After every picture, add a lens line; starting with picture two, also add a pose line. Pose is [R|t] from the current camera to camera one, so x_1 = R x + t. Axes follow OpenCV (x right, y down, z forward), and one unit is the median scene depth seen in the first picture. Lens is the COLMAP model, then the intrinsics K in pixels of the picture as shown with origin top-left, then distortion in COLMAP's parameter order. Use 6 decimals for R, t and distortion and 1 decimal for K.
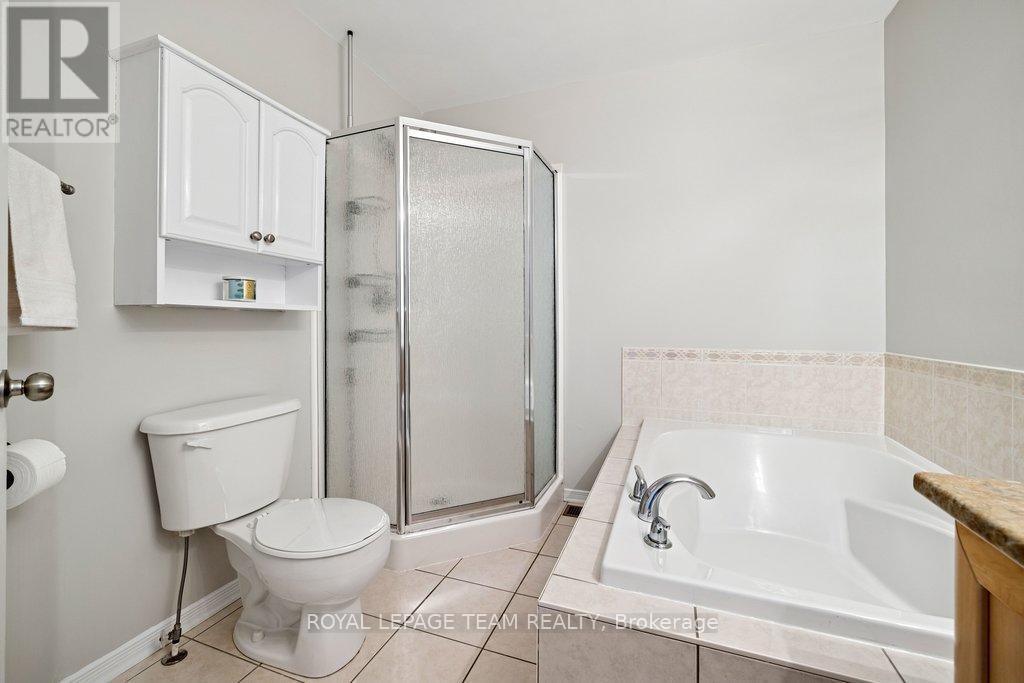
lens RADIAL K [[430.1, 0, 507.1], [0, 430.1, 330.3], [0, 0, 1]] dist [-0.001653, 0.001278]
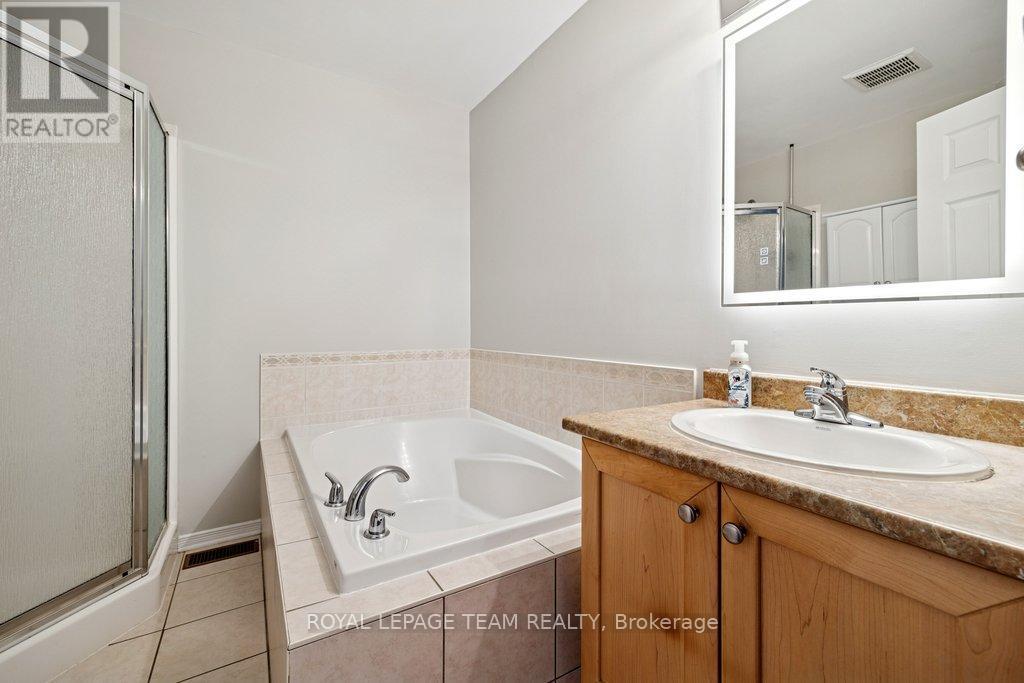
lens RADIAL K [[430.1, 0, 505.1], [0, 430.1, 334.0], [0, 0, 1]] dist [-0.001653, 0.001278]
pose [[0.616952, -0.012252, 0.786905, -0.162854], [0.012888, 0.999902, 0.005464, -0.001735], [-0.786895, 0.006770, 0.617050, 0.051430]]
